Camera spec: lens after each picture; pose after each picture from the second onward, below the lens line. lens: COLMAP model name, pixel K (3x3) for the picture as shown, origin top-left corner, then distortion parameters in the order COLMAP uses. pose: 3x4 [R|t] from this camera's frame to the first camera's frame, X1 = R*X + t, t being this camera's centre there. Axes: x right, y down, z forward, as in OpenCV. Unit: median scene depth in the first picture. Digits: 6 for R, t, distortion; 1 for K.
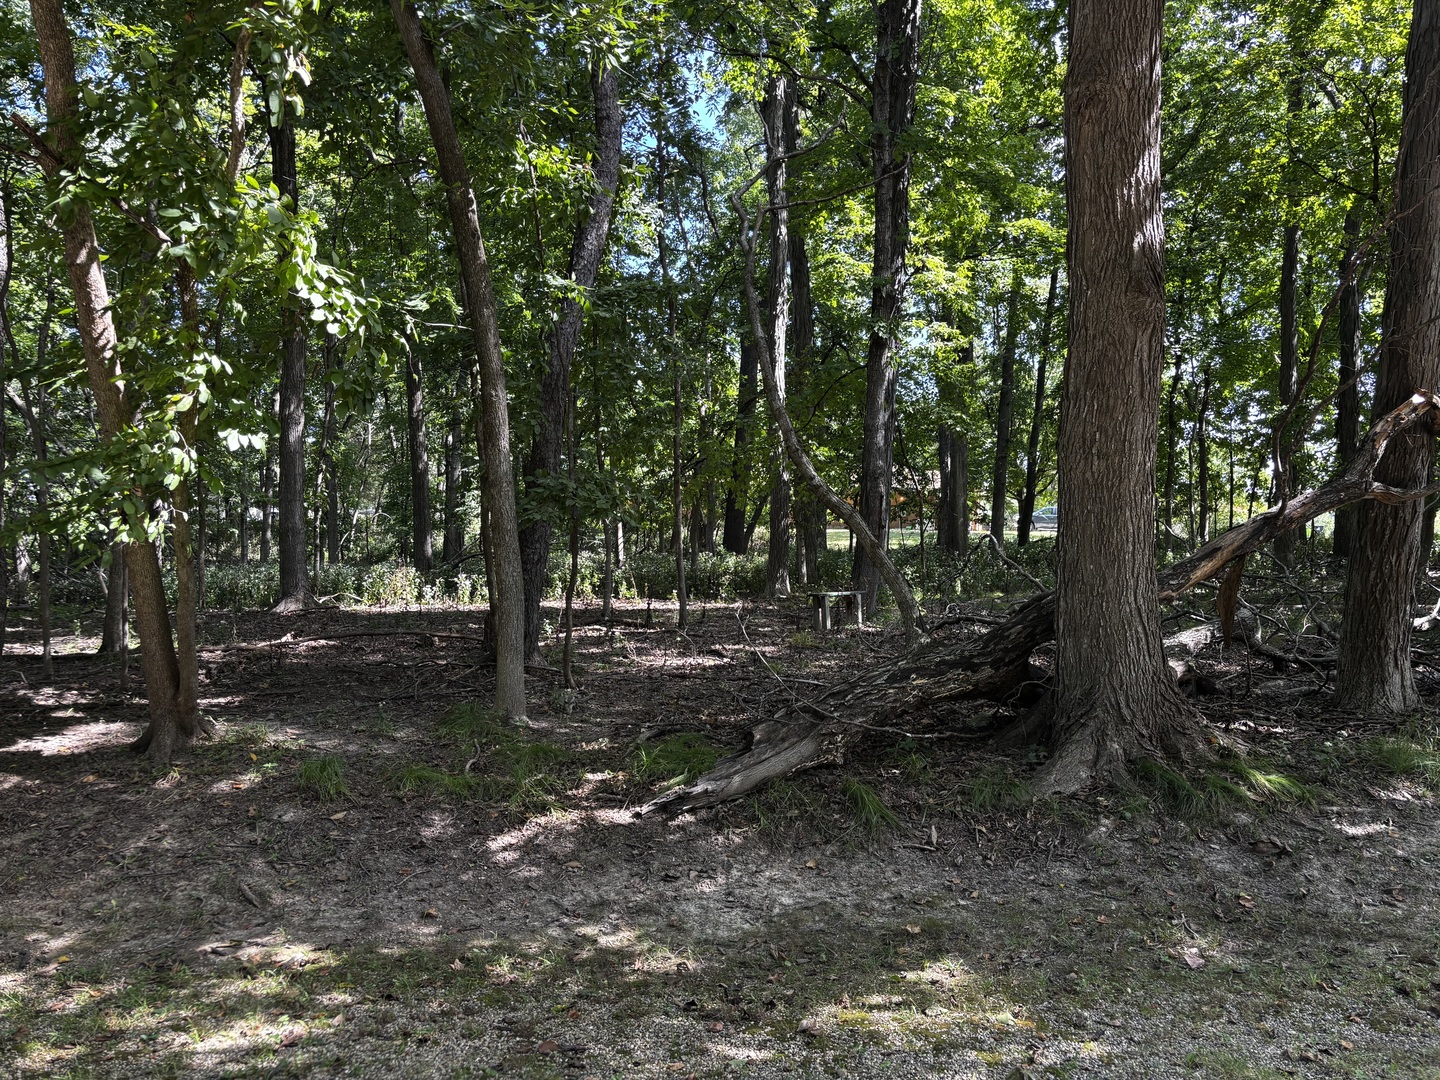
lens RADIAL K [[1090.9, 0, 715.6], [0, 1090.9, 527.9], [0, 0, 1]] dist [0.030567, -0.018775]
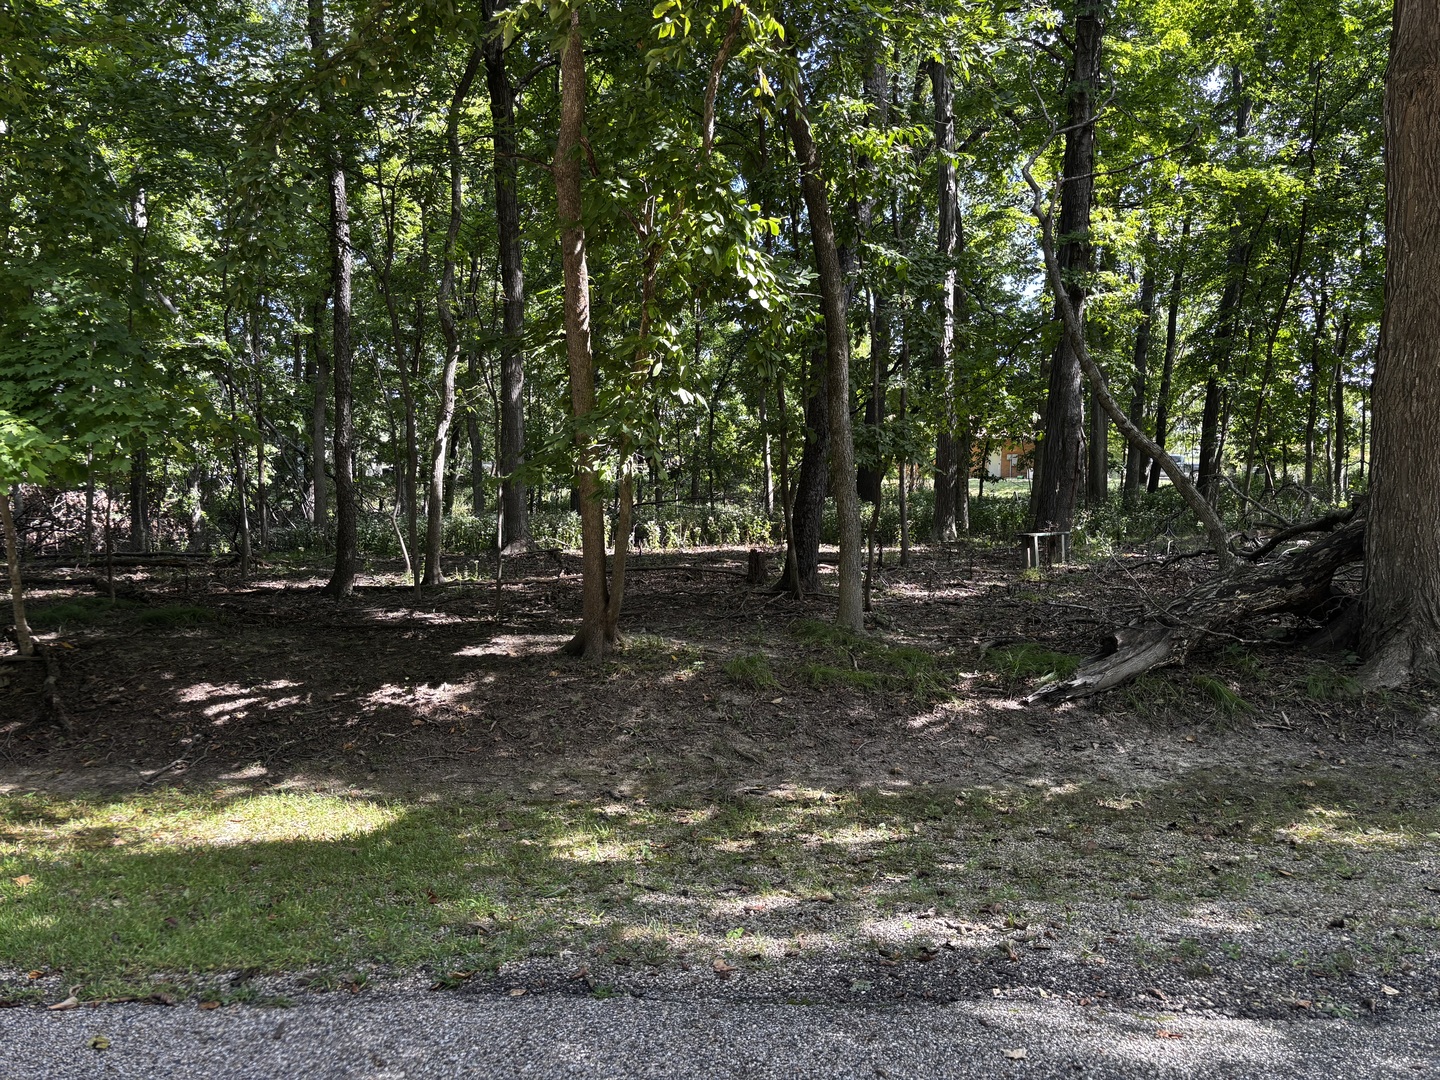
lens RADIAL K [[1090.9, 0, 723.7], [0, 1090.9, 541.3], [0, 0, 1]] dist [0.030567, -0.018775]
pose [[0.997975, -0.005524, -0.063365, -0.325694], [0.009026, 0.998439, 0.055119, 0.013621], [0.062961, -0.055579, 0.996467, -0.219955]]
